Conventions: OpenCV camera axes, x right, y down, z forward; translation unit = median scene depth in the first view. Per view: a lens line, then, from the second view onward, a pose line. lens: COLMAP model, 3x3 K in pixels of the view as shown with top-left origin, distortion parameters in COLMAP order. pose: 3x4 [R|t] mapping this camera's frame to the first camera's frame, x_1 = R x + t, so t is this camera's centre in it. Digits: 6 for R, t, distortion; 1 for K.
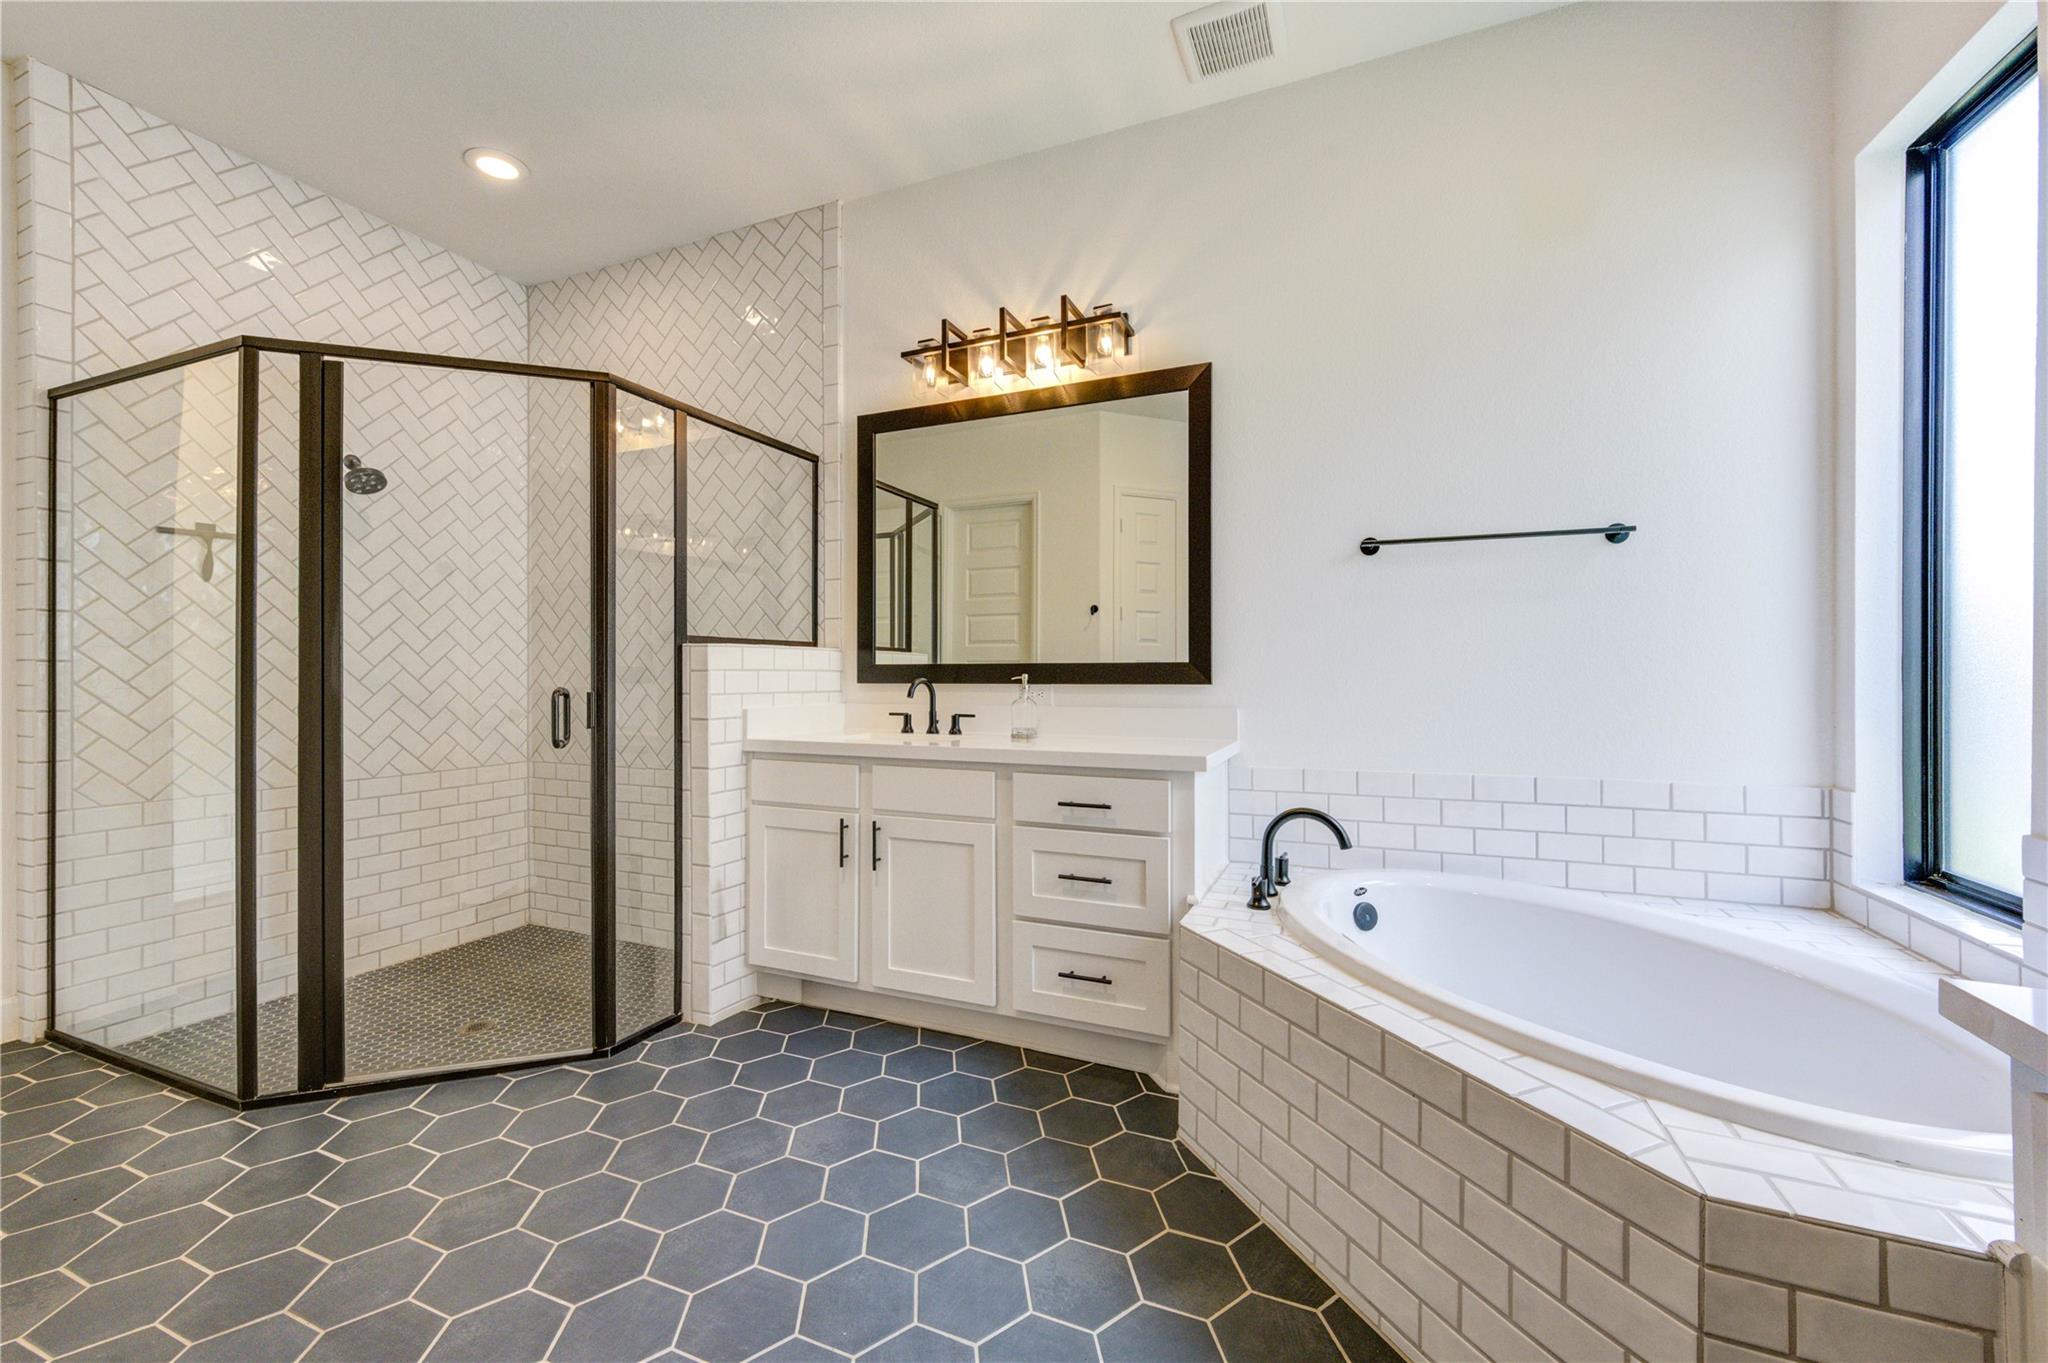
lens RADIAL K [[804.1, 0, 1020.5], [0, 804.1, 674.0], [0, 0, 1]] dist [0.001296, 0.000232]
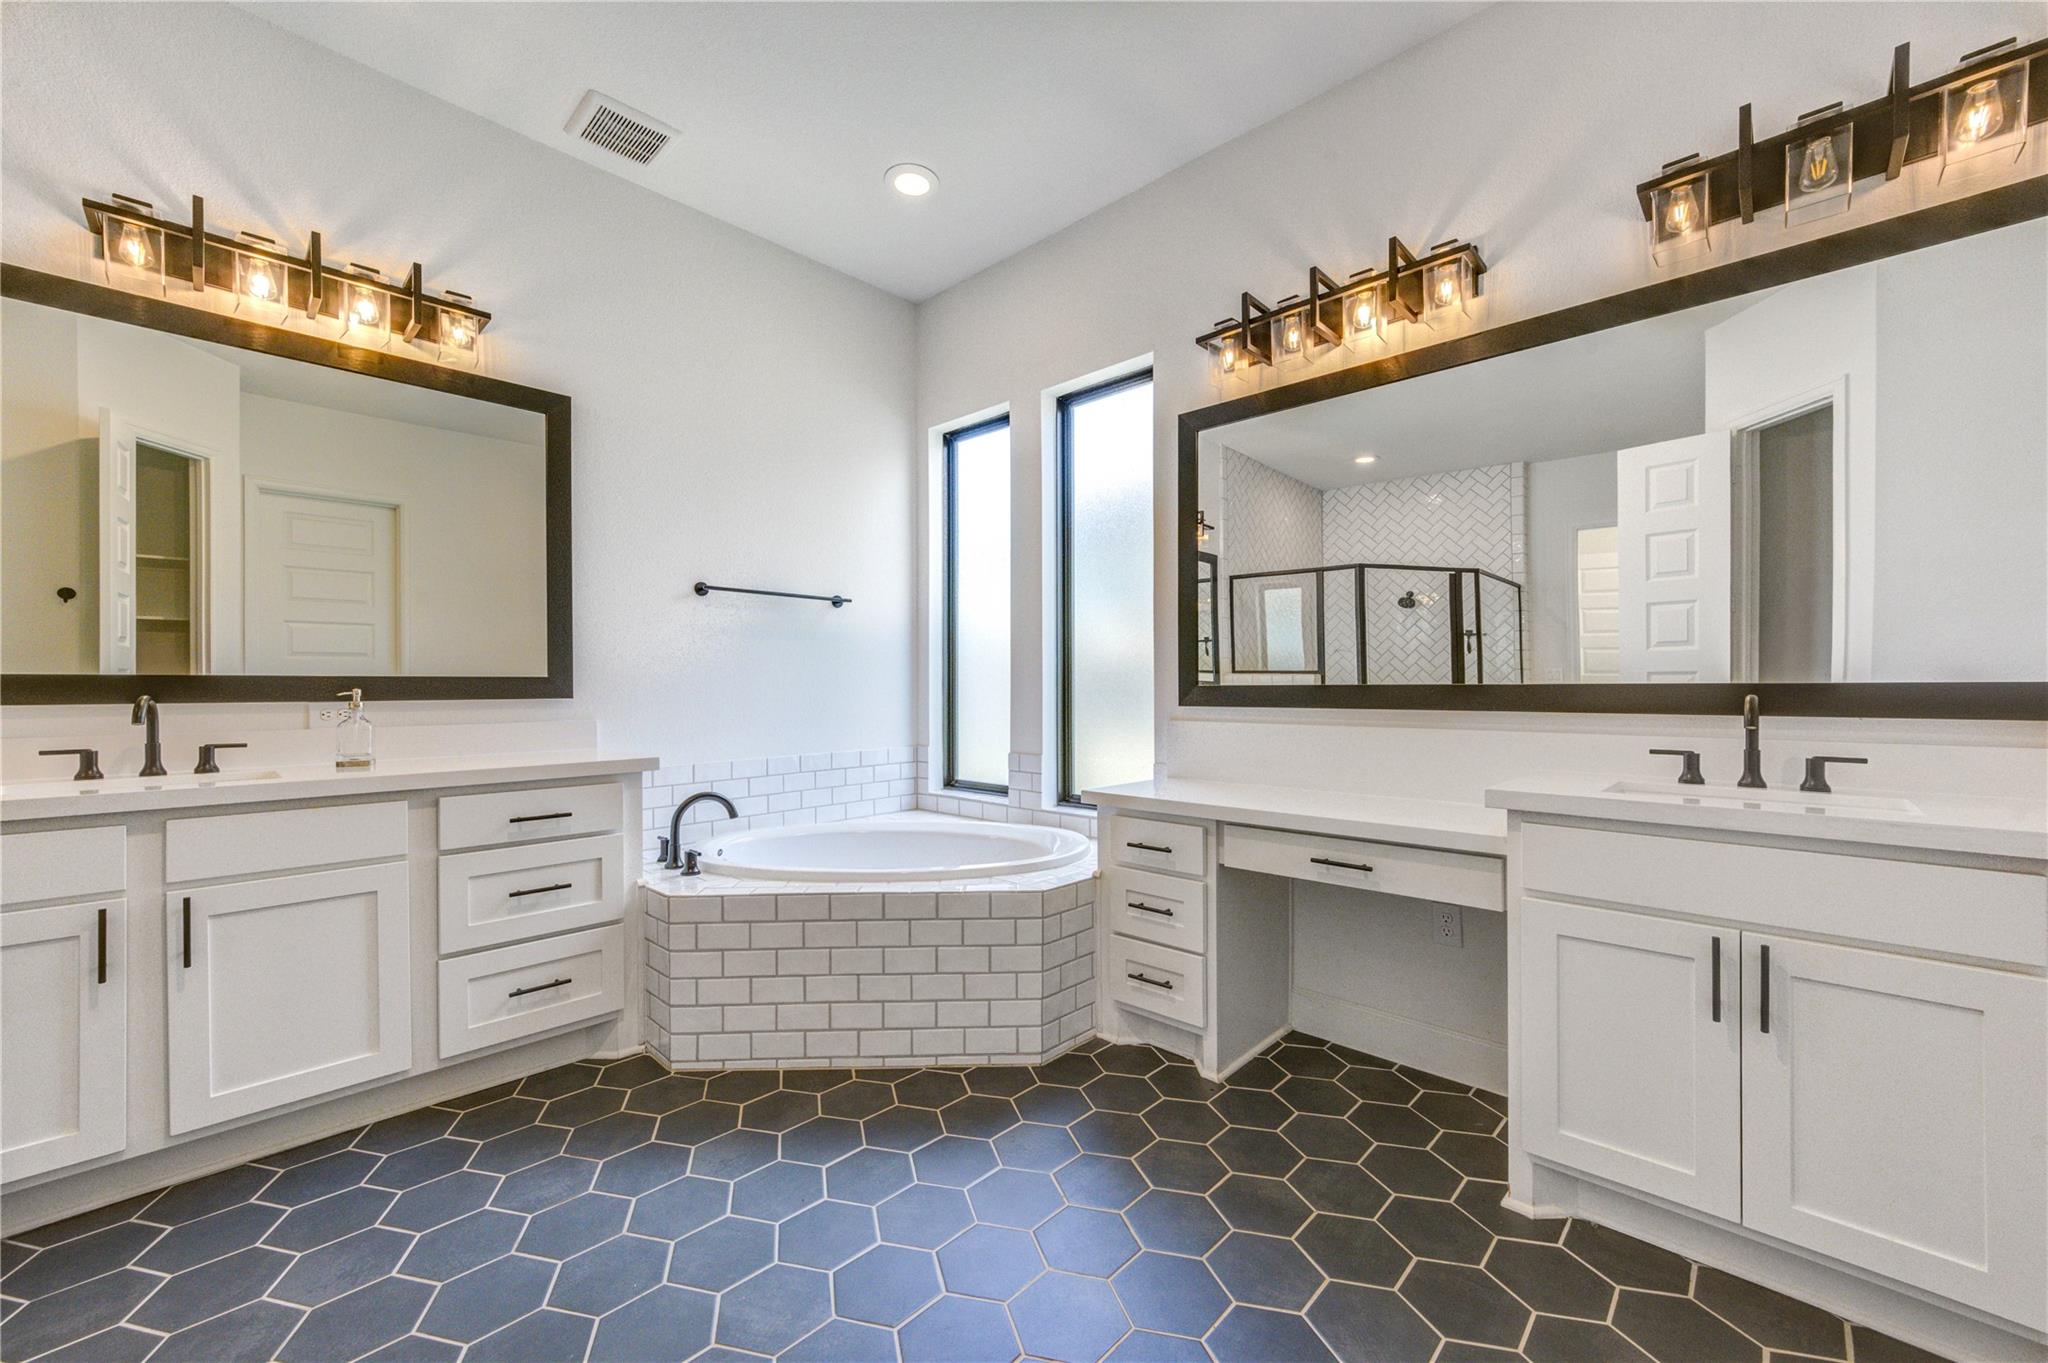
lens RADIAL K [[798.1, 0, 1036.0], [0, 798.1, 685.5], [0, 0, 1]] dist [0.002611, -0.000321]
pose [[0.344399, -0.000472, 0.938823, -0.625275], [0.002253, 0.999997, -0.000324, -0.002125], [-0.938821, 0.002227, 0.344399, 0.059763]]
